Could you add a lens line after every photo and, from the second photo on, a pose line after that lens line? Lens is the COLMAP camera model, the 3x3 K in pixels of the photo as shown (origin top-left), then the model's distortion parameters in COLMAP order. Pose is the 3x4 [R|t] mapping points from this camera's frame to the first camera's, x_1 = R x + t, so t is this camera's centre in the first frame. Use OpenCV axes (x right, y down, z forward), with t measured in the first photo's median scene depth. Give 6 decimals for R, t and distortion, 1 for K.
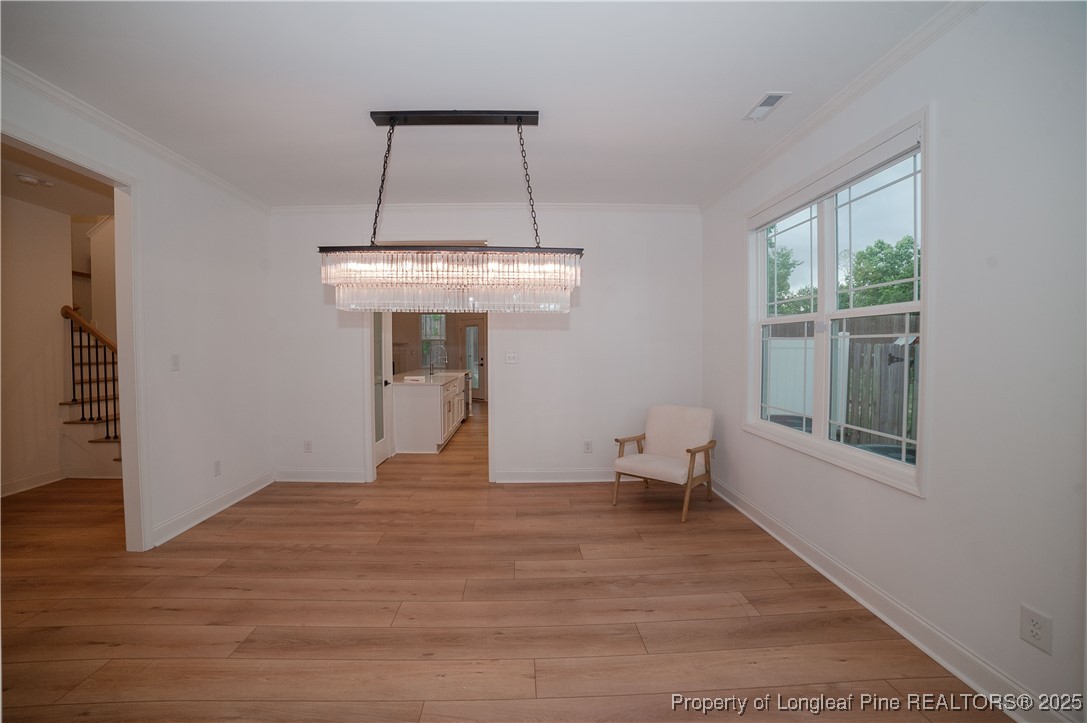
lens RADIAL K [[444.0, 0, 543.5], [0, 444.0, 361.5], [0, 0, 1]] dist [-0.097224, 0.031305]
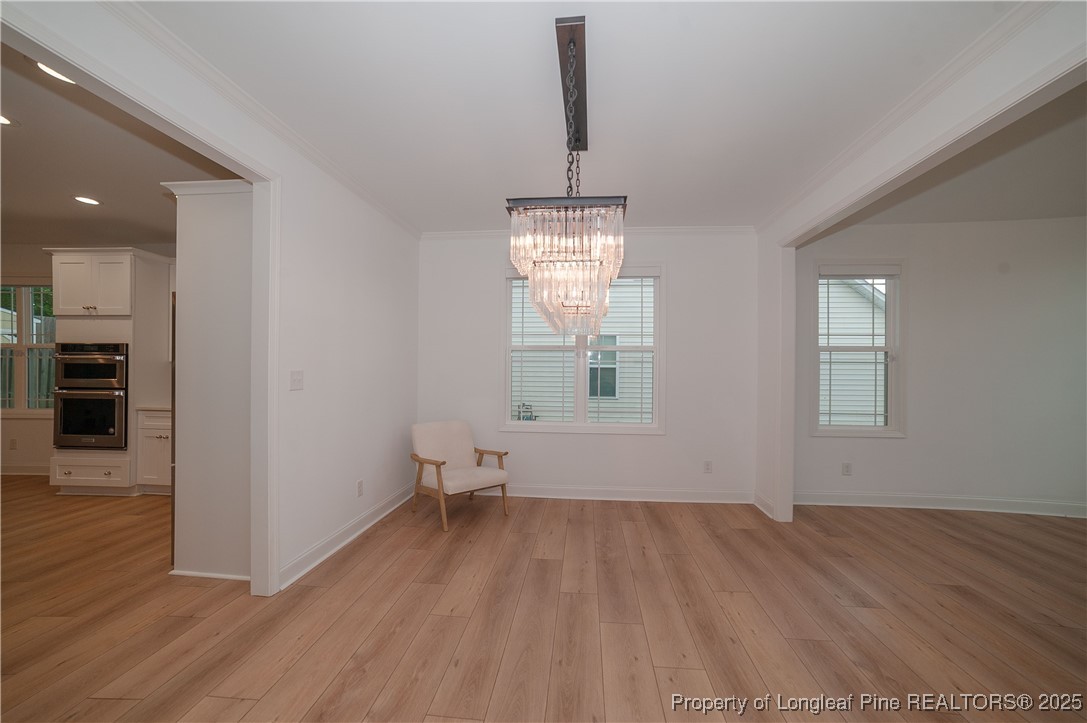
lens RADIAL K [[419.8, 0, 558.3], [0, 419.8, 369.5], [0, 0, 1]] dist [0.010836, 0.000289]
pose [[0.129996, 0.005059, 0.991502, -0.842381], [0.020911, 0.999751, -0.007843, -0.008345], [-0.991294, 0.021753, 0.129858, 0.768240]]
